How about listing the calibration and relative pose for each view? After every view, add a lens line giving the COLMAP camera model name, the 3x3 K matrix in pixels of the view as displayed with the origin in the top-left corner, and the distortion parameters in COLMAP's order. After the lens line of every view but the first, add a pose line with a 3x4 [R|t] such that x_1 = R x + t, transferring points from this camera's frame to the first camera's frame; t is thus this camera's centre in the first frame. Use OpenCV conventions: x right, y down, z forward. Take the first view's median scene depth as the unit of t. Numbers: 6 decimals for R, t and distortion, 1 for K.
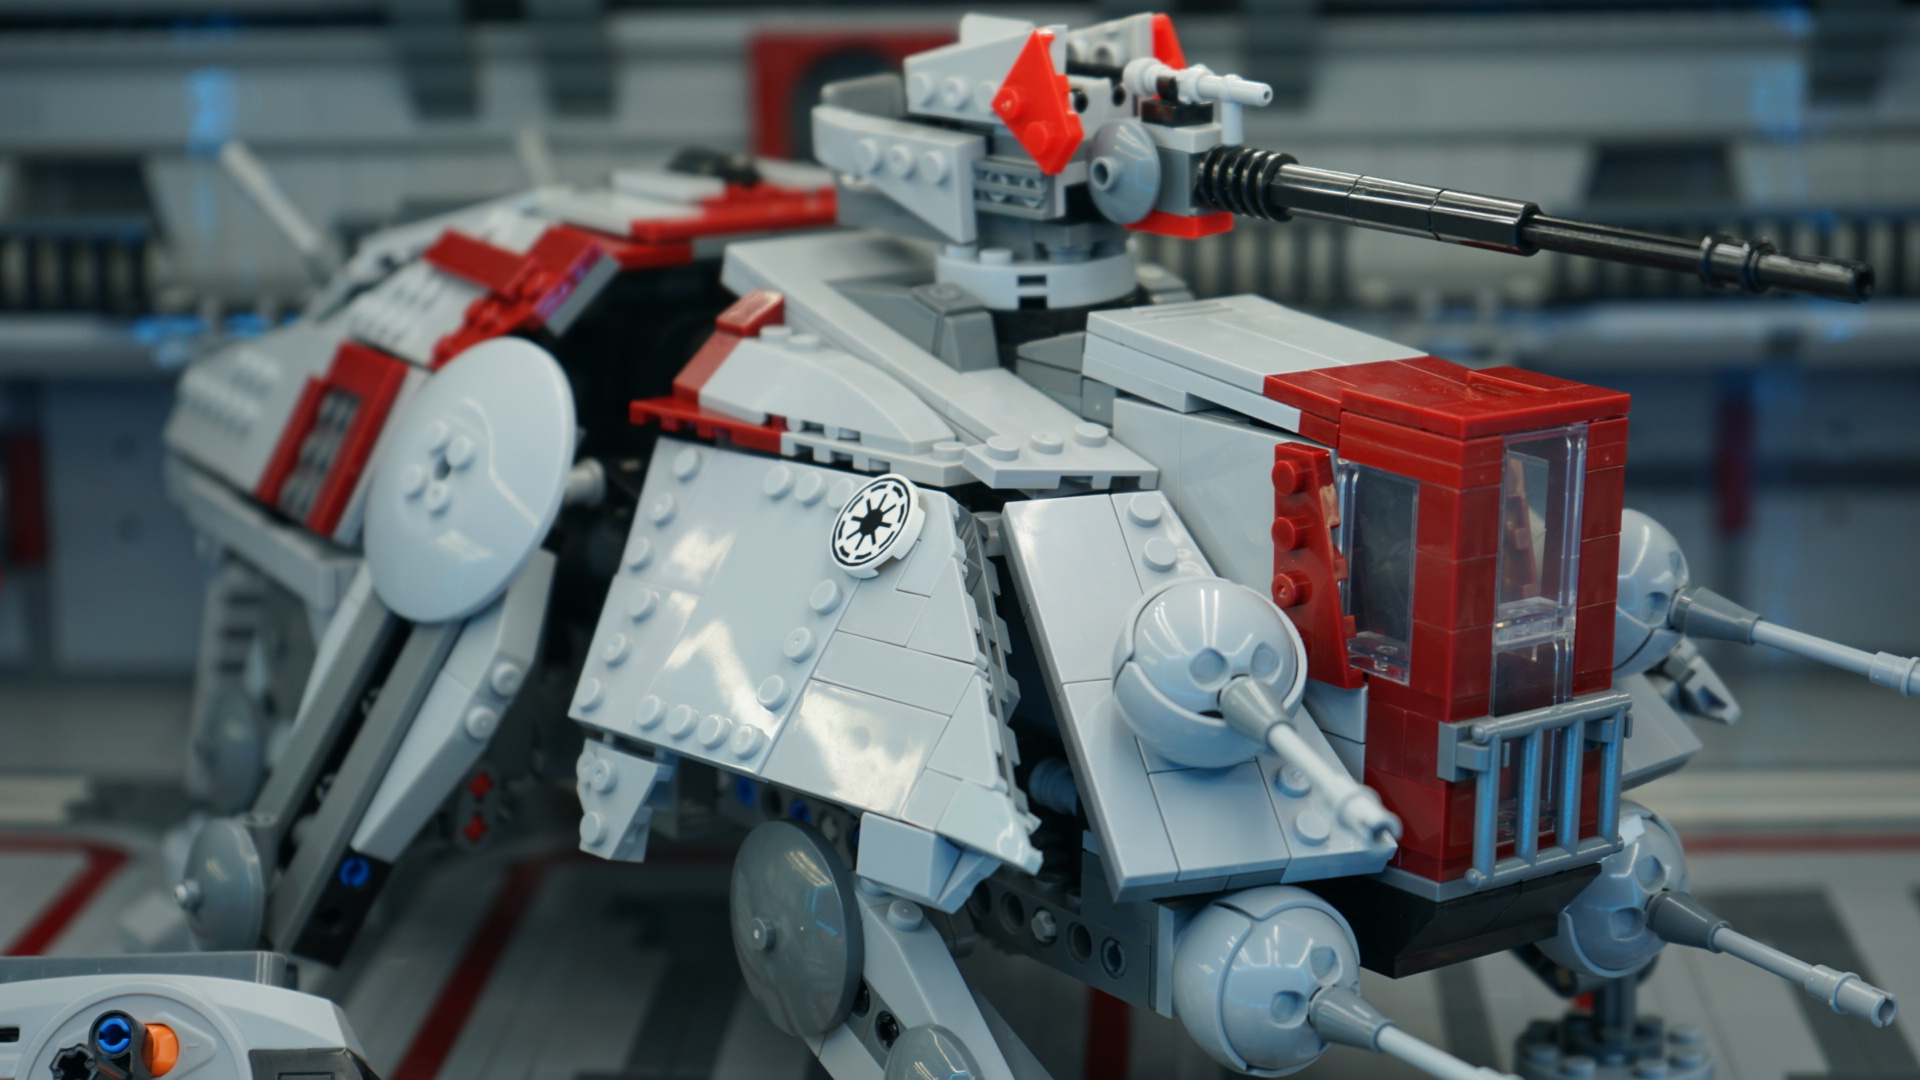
lens RADIAL K [[3734.1, 0, 960.0], [0, 3734.1, 540.0], [0, 0, 1]] dist [-0.050284, -0.146668]
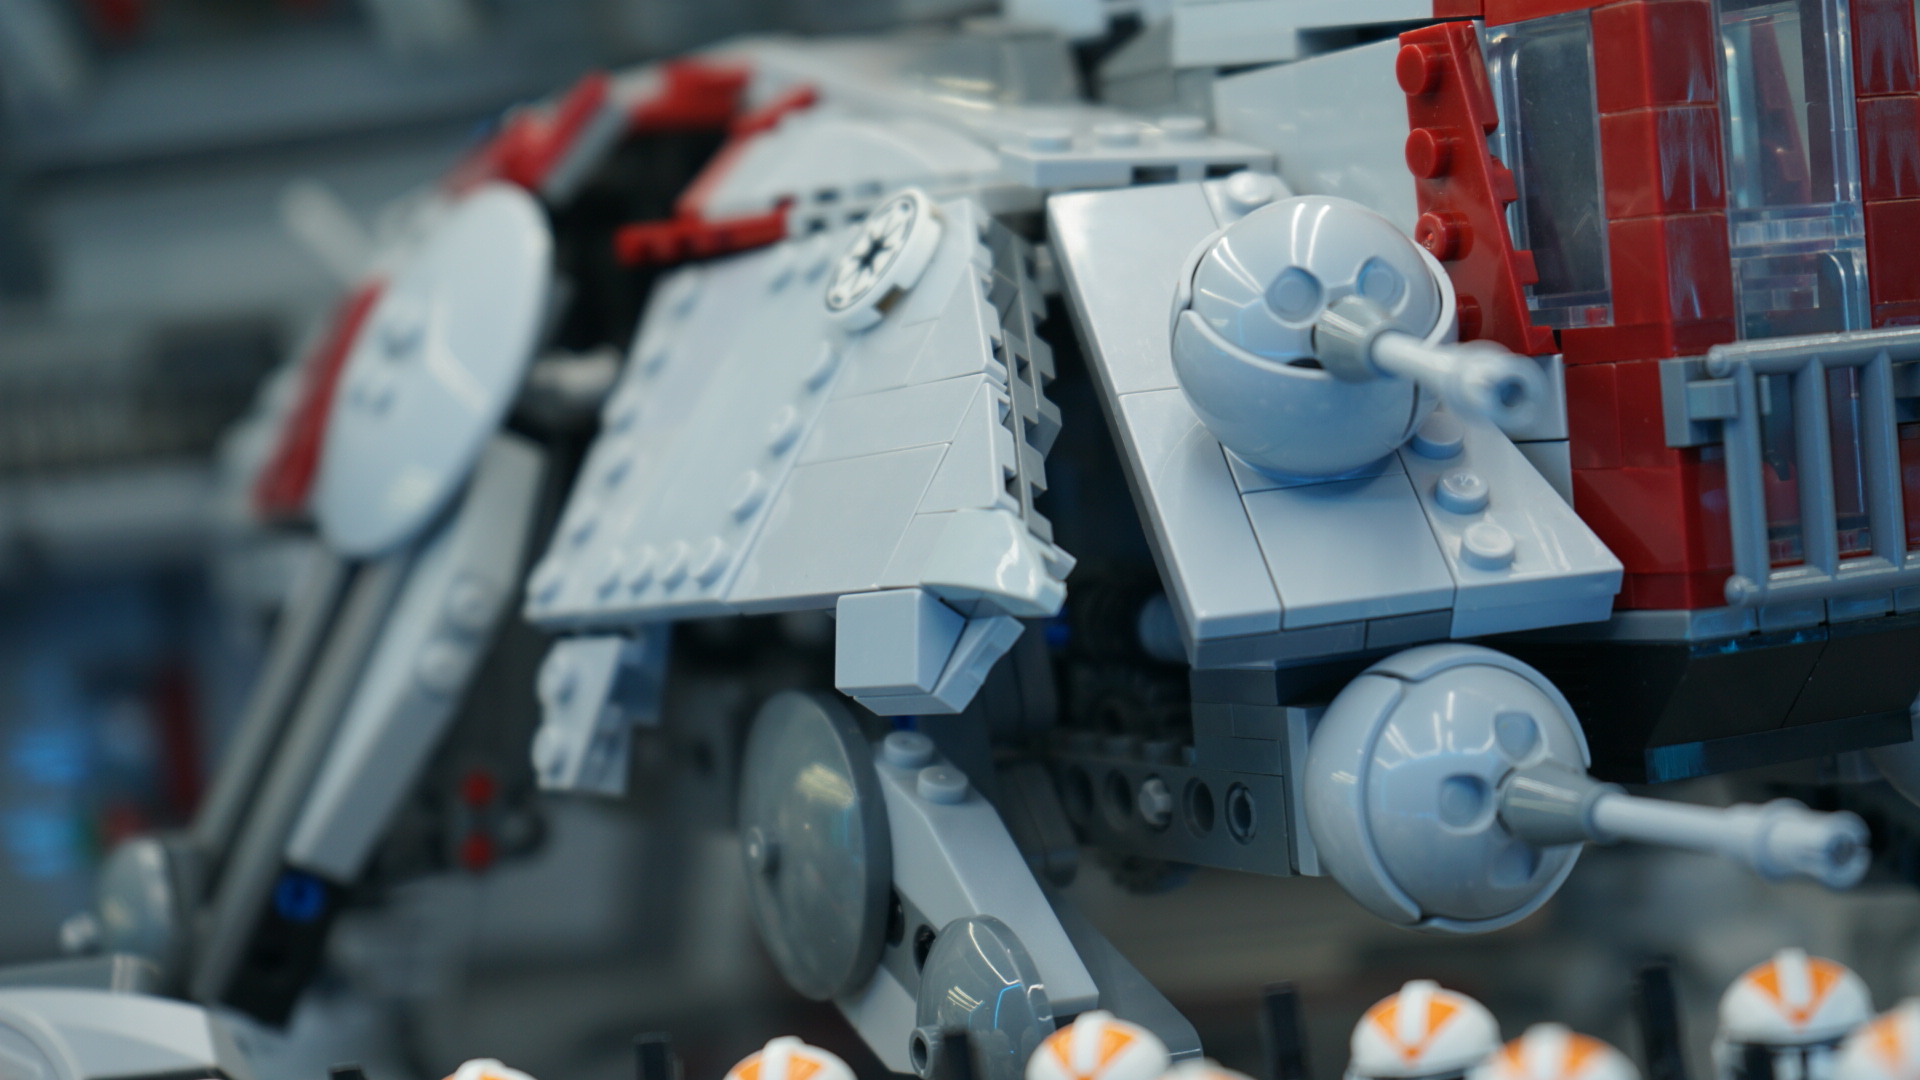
lens RADIAL K [[3734.1, 0, 960.0], [0, 3734.1, 540.0], [0, 0, 1]] dist [-0.050284, -0.146668]
pose [[0.983207, -0.091491, -0.157905, 0.102593], [0.061060, 0.980307, -0.187801, 0.187513], [0.171977, 0.175005, 0.969431, 0.324089]]
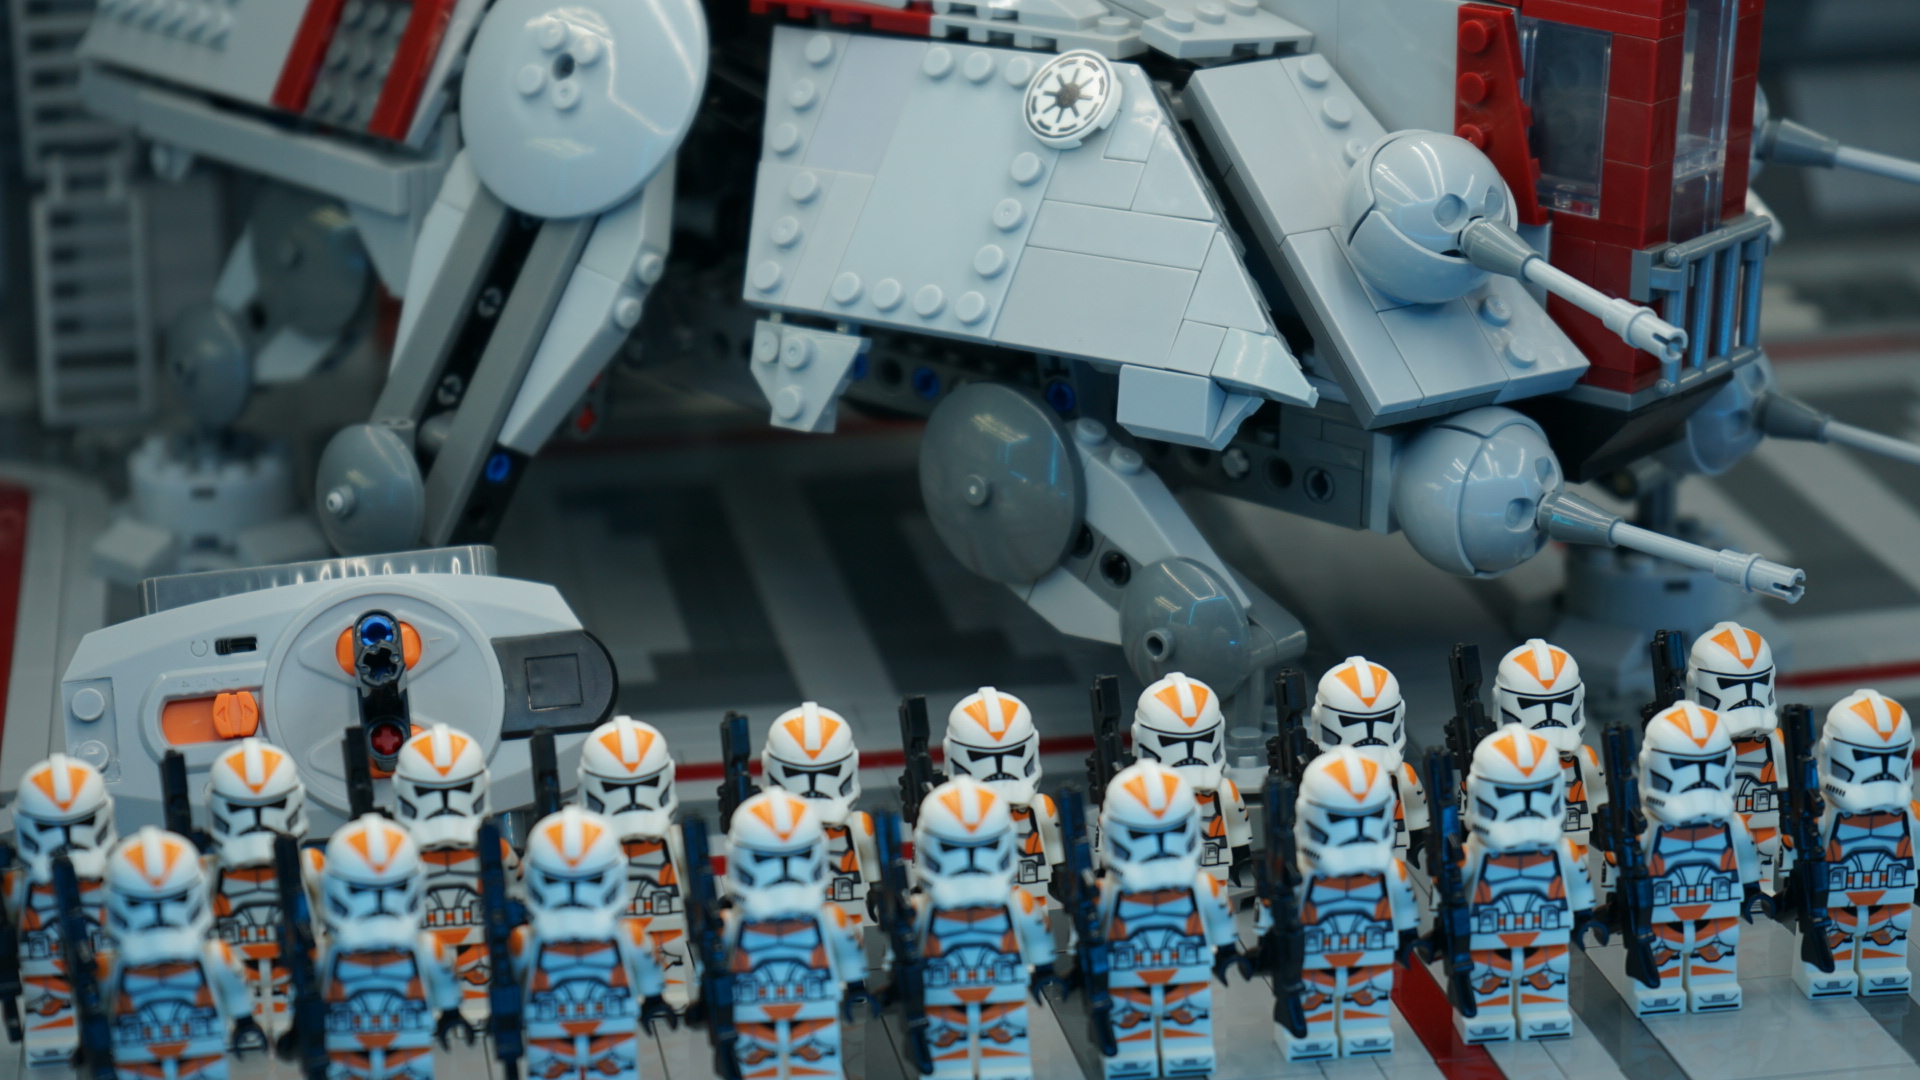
lens RADIAL K [[4309.3, 0, 960.0], [0, 4309.3, 540.0], [0, 0, 1]] dist [-0.127572, -0.337434]
pose [[0.970759, -0.074277, 0.228275, -0.348720], [0.051314, 0.993154, 0.104940, -0.009545], [-0.234507, -0.090158, 0.967925, -0.193987]]
